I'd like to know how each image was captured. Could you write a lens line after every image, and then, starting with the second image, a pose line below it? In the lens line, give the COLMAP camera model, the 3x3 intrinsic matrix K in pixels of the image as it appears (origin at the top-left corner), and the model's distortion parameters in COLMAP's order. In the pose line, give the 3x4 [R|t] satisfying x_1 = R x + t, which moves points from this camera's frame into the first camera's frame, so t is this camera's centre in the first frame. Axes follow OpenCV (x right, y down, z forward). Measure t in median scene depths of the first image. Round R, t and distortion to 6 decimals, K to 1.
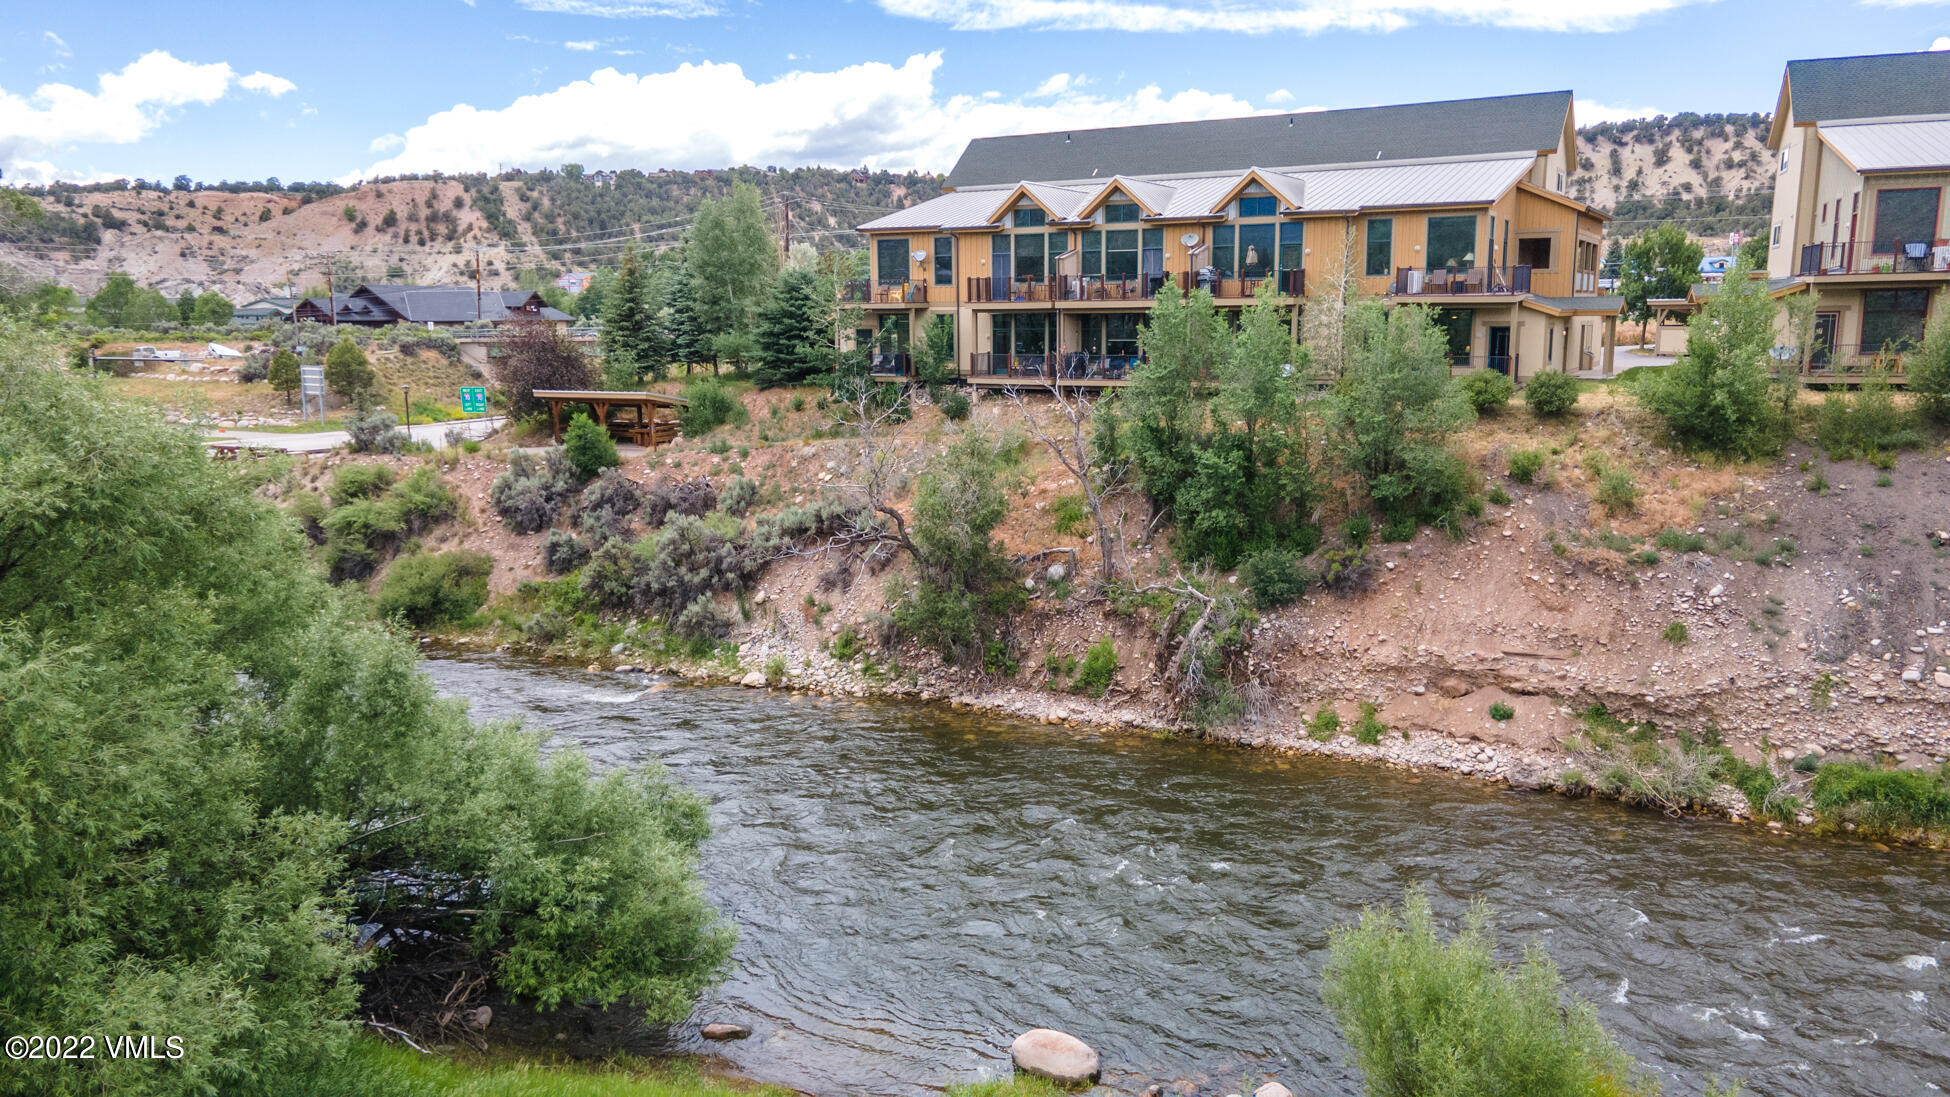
lens RADIAL K [[1436.4, 0, 982.0], [0, 1436.4, 554.4], [0, 0, 1]] dist [0.019472, 0.003779]
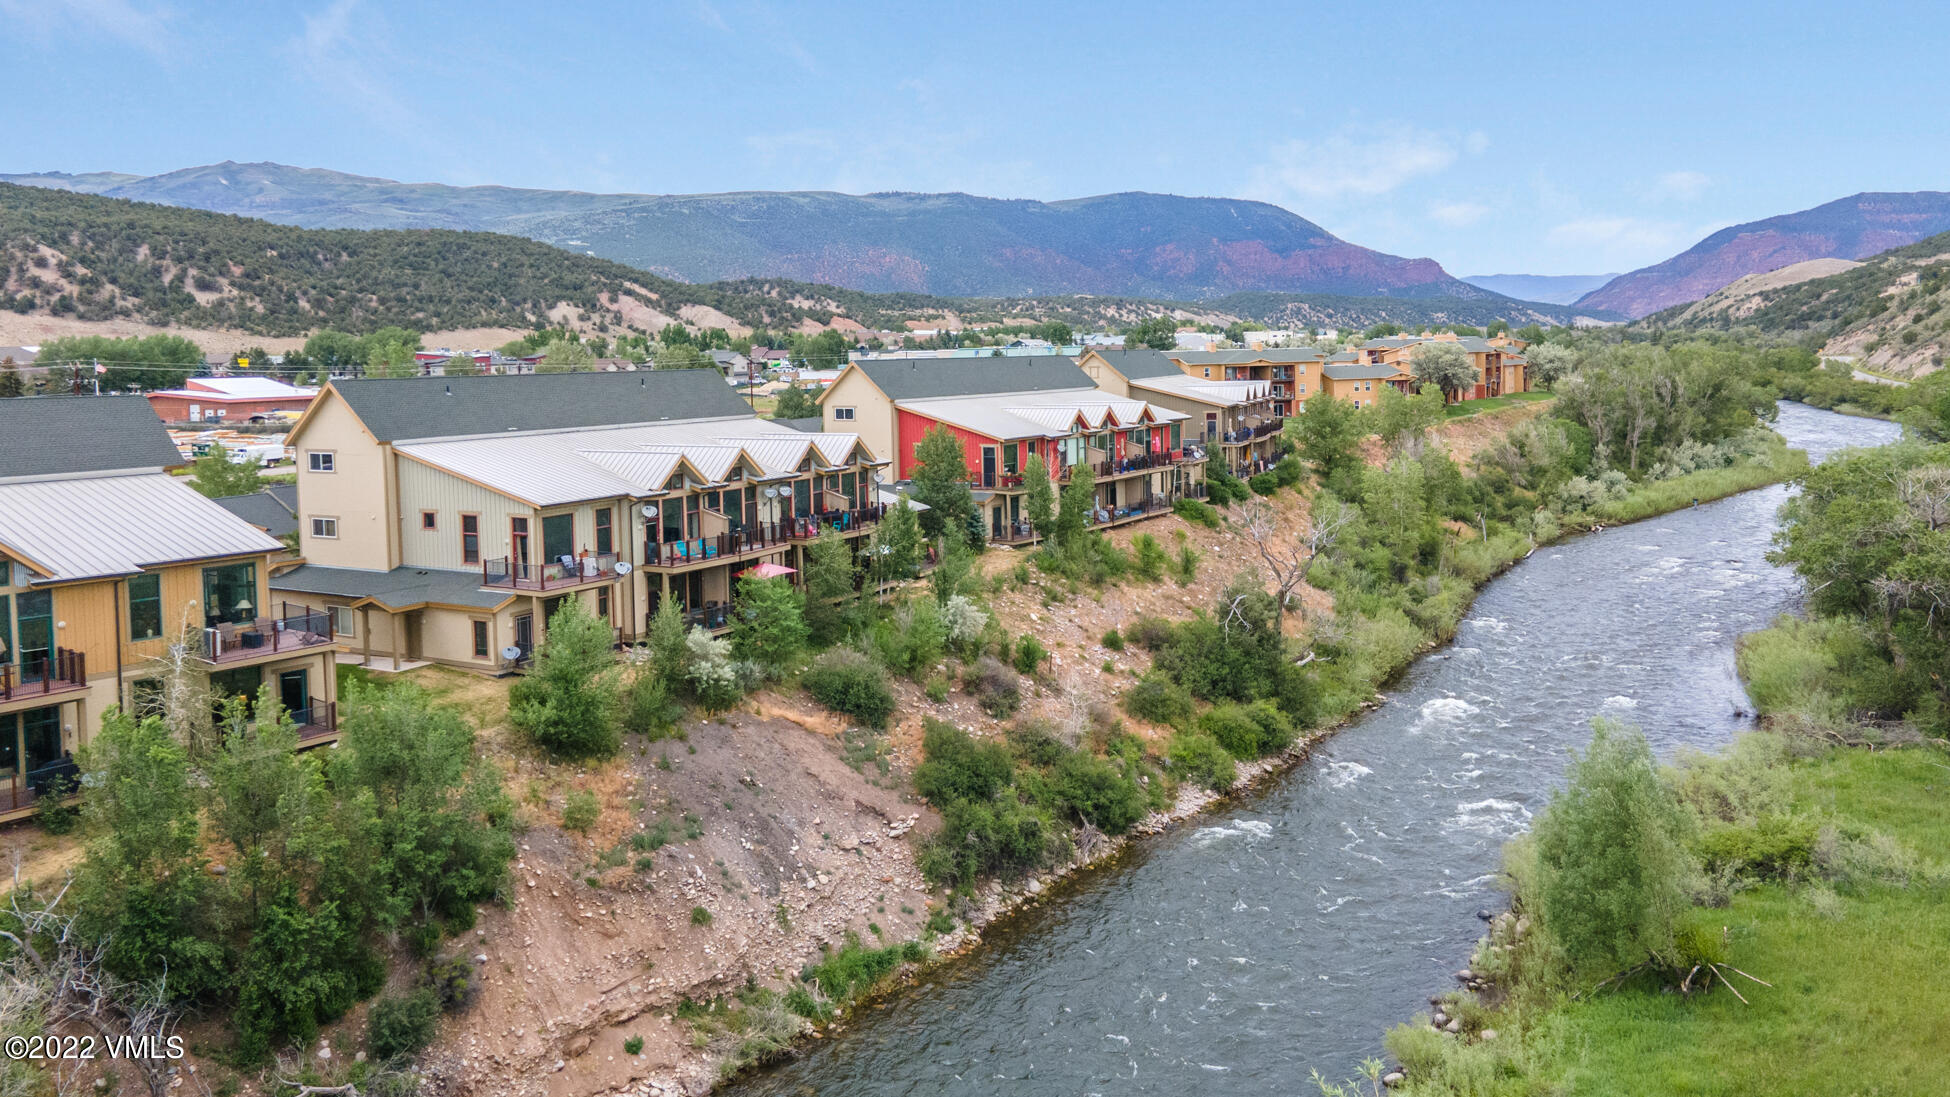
lens RADIAL K [[1436.4, 0, 971.2], [0, 1436.4, 542.4], [0, 0, 1]] dist [0.019472, 0.003779]
pose [[0.168554, -0.116052, 0.978837, -0.454042], [0.188576, 0.978499, 0.083539, -0.224430], [-0.967486, 0.170504, 0.186814, 0.359322]]
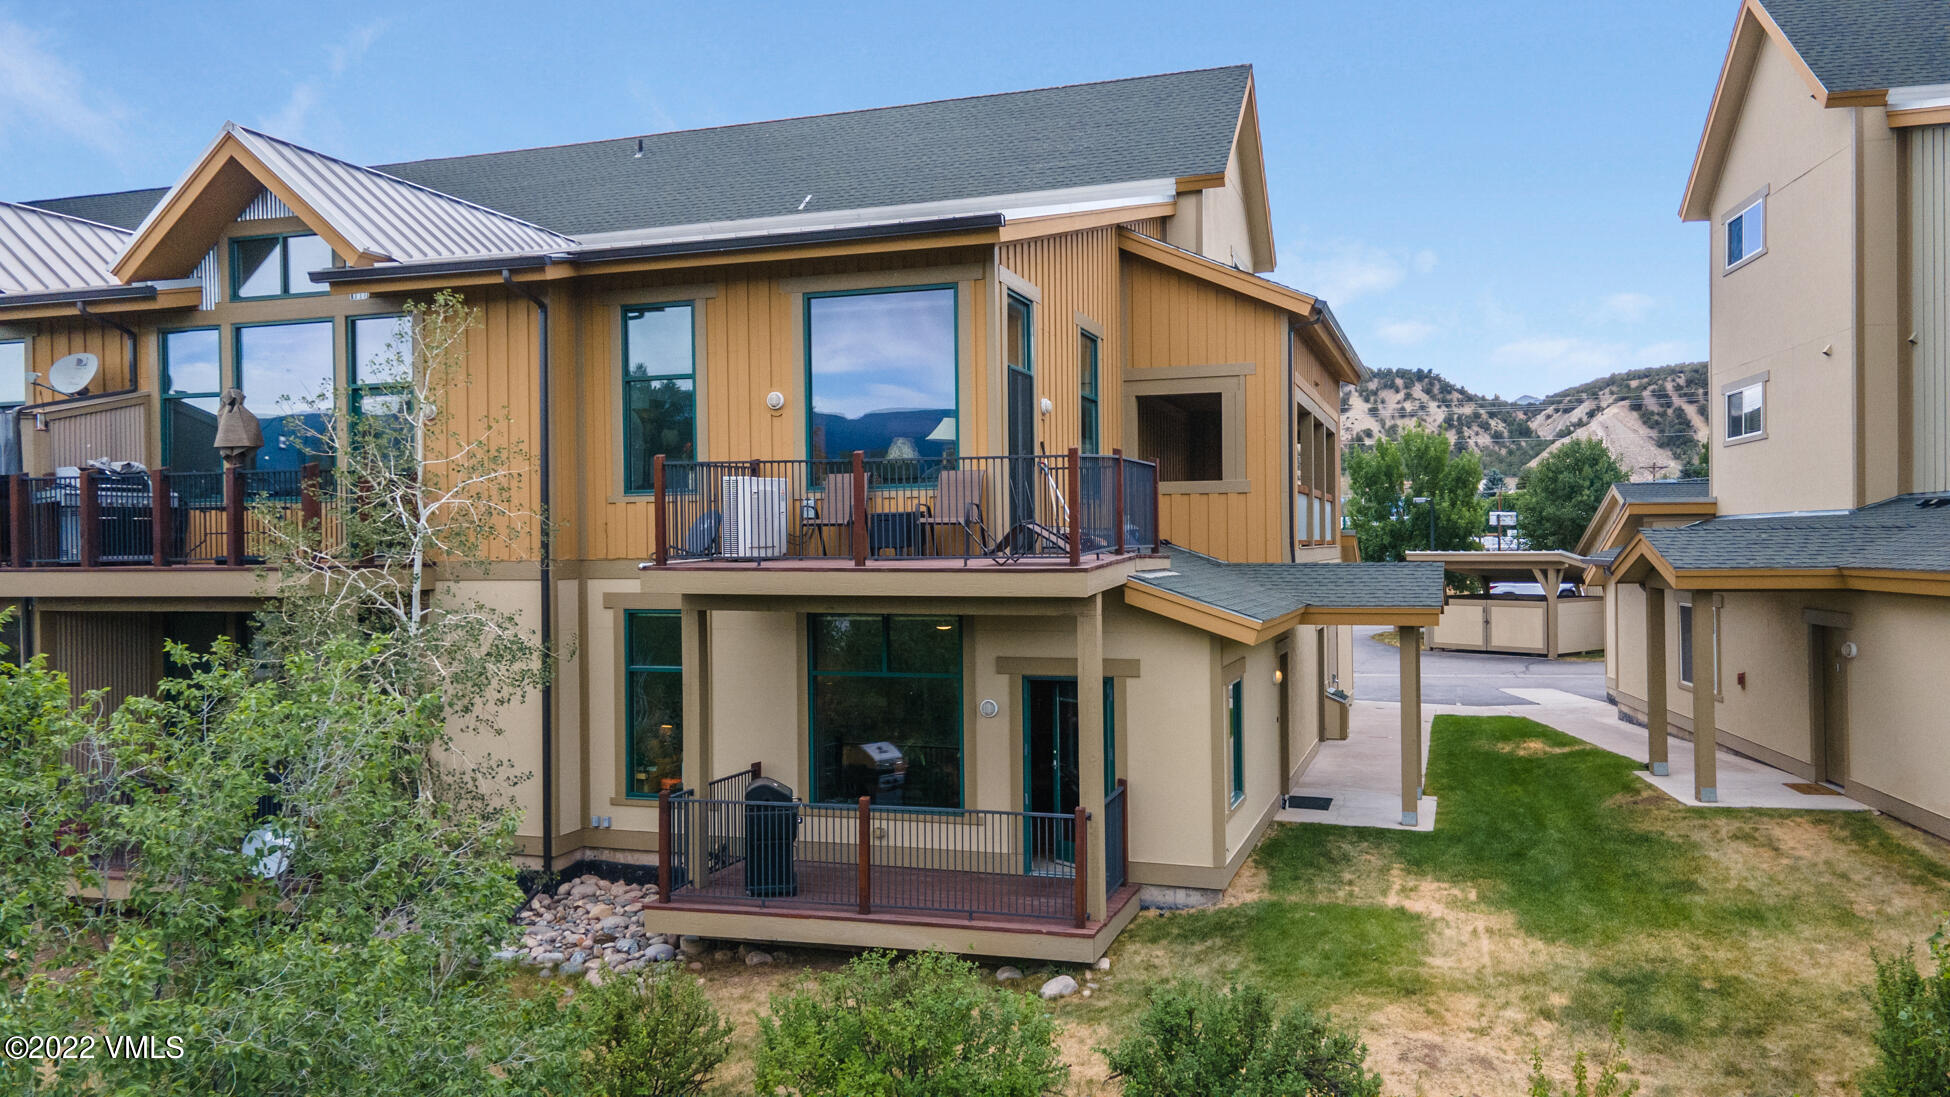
lens RADIAL K [[1436.4, 0, 970.4], [0, 1436.4, 549.2], [0, 0, 1]] dist [0.019472, 0.003779]
pose [[0.984497, -0.001662, 0.175393, 0.280838], [0.030668, 0.986183, -0.162794, -0.131171], [-0.172699, 0.165649, 0.970946, 0.696660]]
